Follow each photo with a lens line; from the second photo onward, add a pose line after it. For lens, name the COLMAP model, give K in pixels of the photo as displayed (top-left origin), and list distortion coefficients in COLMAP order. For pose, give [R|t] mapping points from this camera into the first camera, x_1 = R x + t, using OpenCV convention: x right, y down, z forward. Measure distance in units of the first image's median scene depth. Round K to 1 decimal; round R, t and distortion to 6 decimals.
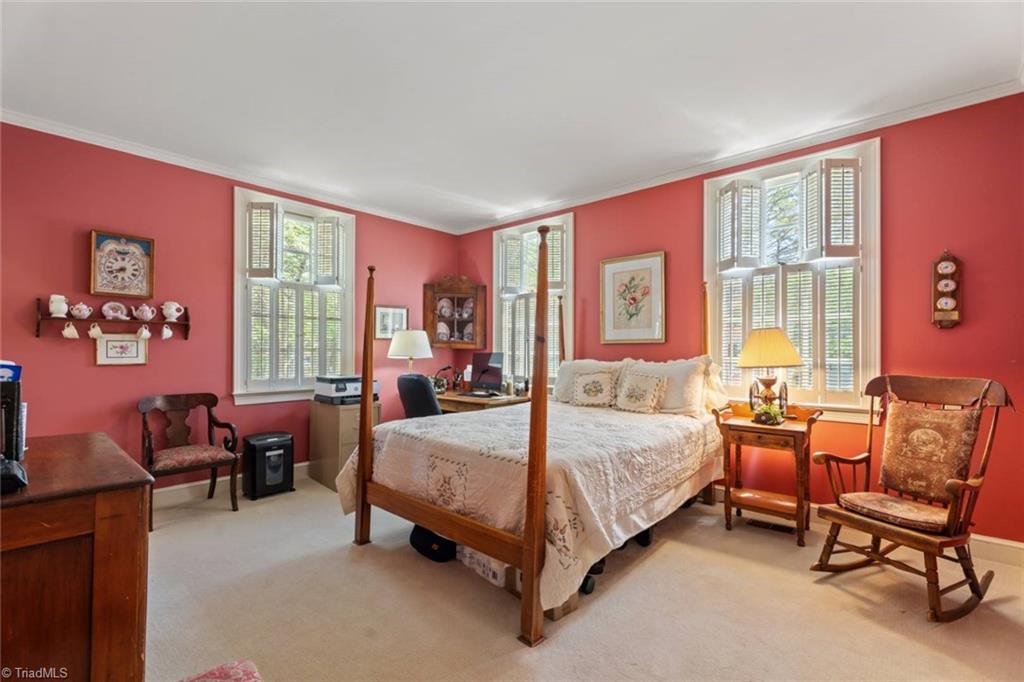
lens RADIAL K [[458.1, 0, 511.9], [0, 458.1, 348.6], [0, 0, 1]] dist [0.004614, -0.000141]
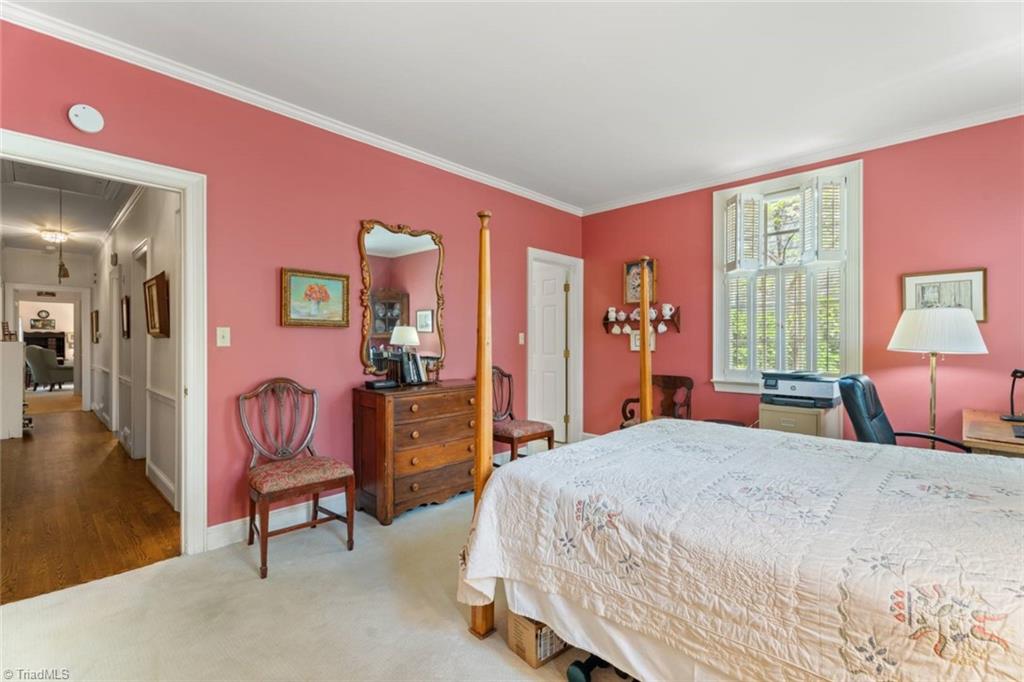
lens RADIAL K [[458.1, 0, 512.0], [0, 458.1, 340.1], [0, 0, 1]] dist [0.004614, -0.000141]
pose [[-0.030872, -0.007679, -0.999494, 0.553535], [0.003265, 0.999964, -0.007784, 0.008727], [0.999518, -0.003503, -0.030846, 0.598336]]
